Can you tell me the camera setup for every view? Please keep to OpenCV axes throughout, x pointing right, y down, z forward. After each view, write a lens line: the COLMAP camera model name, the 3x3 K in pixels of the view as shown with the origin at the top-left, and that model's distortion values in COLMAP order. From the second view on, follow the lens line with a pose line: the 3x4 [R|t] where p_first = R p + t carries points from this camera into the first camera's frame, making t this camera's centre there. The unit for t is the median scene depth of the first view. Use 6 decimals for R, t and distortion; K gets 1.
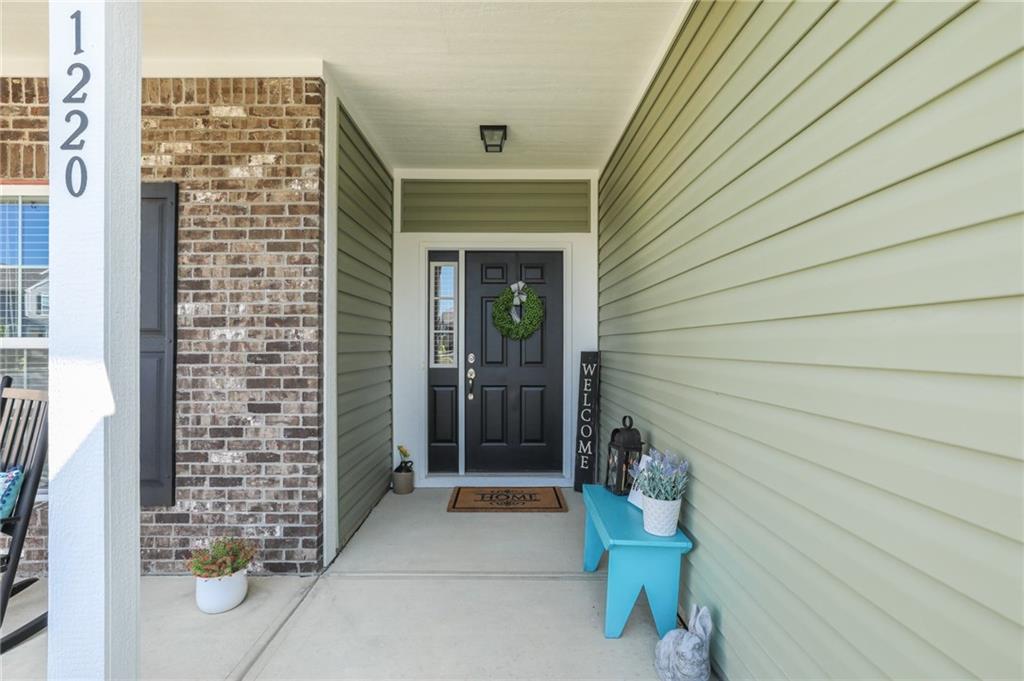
lens RADIAL K [[464.8, 0, 513.8], [0, 464.8, 339.0], [0, 0, 1]] dist [-0.032195, 0.015594]
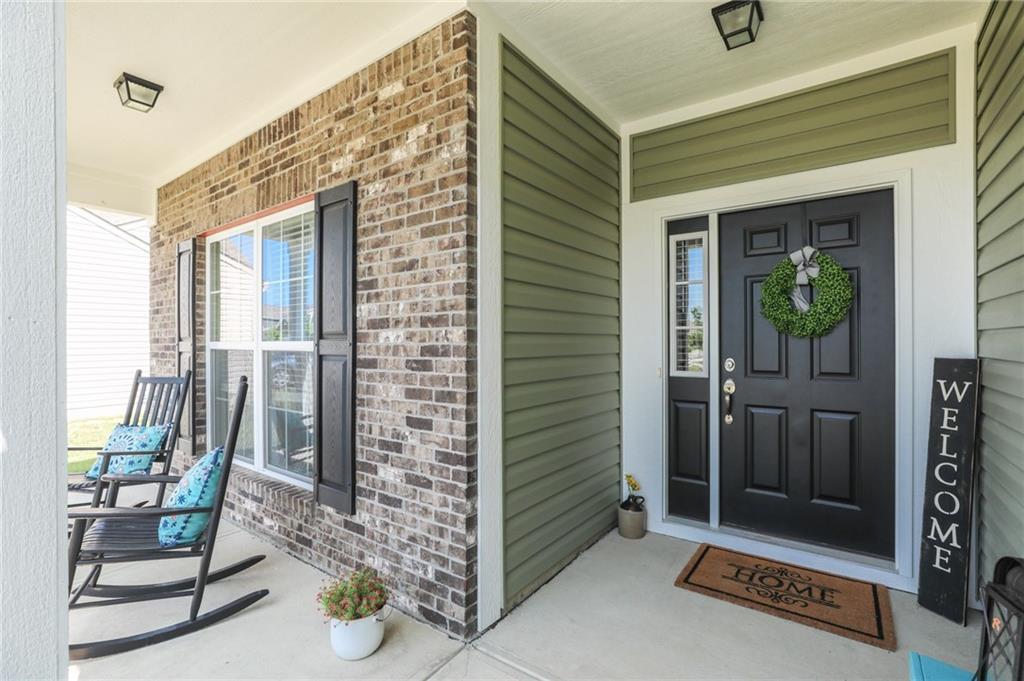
lens RADIAL K [[464.8, 0, 513.8], [0, 464.8, 339.0], [0, 0, 1]] dist [-0.032195, 0.015594]
pose [[0.802382, -0.007599, -0.596763, 0.109896], [0.011709, 0.999927, 0.003010, -0.006034], [0.596696, -0.009402, 0.802412, 0.413394]]
